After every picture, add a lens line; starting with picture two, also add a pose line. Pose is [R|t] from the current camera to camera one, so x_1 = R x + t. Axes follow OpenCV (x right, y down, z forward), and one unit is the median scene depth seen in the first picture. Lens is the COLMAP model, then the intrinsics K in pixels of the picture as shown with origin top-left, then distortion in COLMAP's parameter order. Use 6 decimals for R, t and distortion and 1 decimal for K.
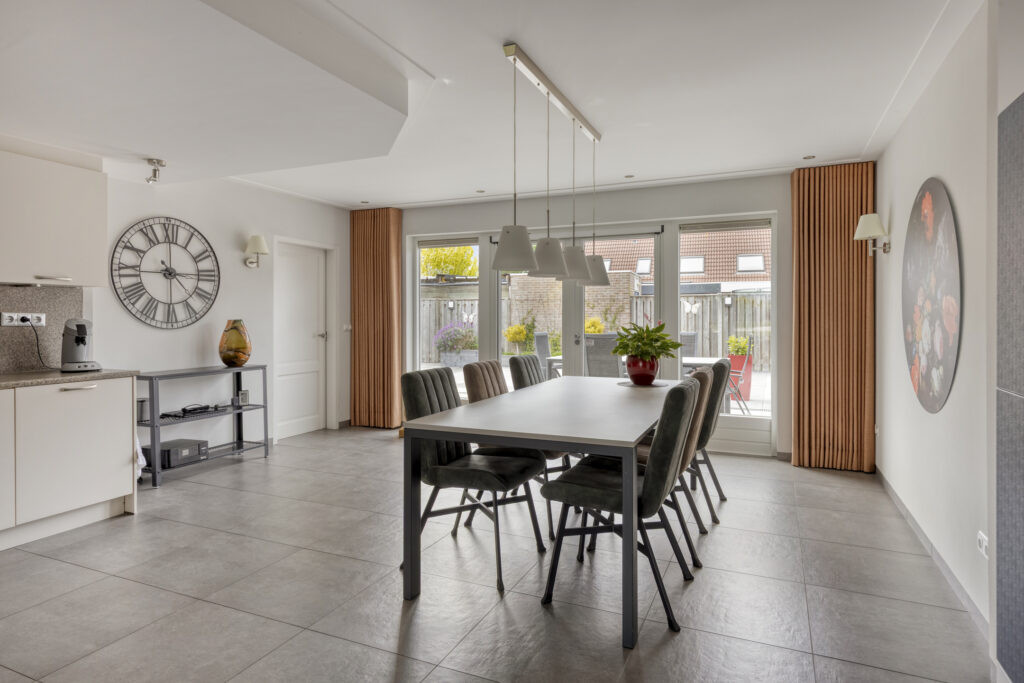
lens RADIAL K [[581.6, 0, 512.4], [0, 581.6, 322.2], [0, 0, 1]] dist [0.021951, 0.000076]
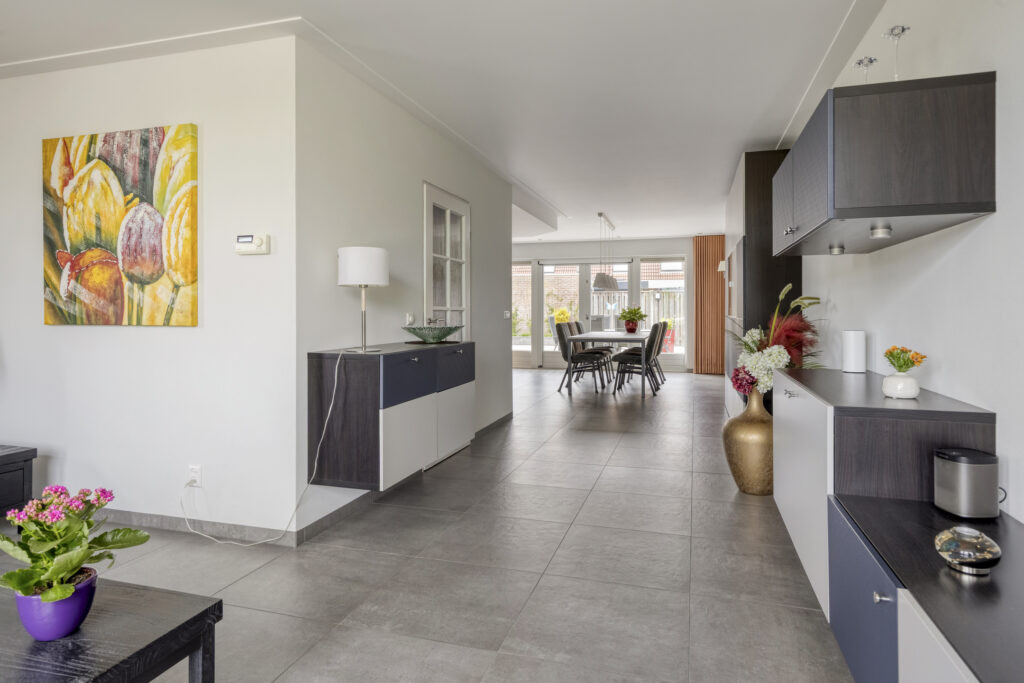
lens RADIAL K [[583.1, 0, 514.6], [0, 583.1, 311.8], [0, 0, 1]] dist [0.001198, 0.000464]
pose [[0.991935, -0.002128, 0.126727, -0.370856], [0.002963, 0.999975, -0.006401, 0.025048], [-0.126710, 0.006725, 0.991917, -0.868610]]
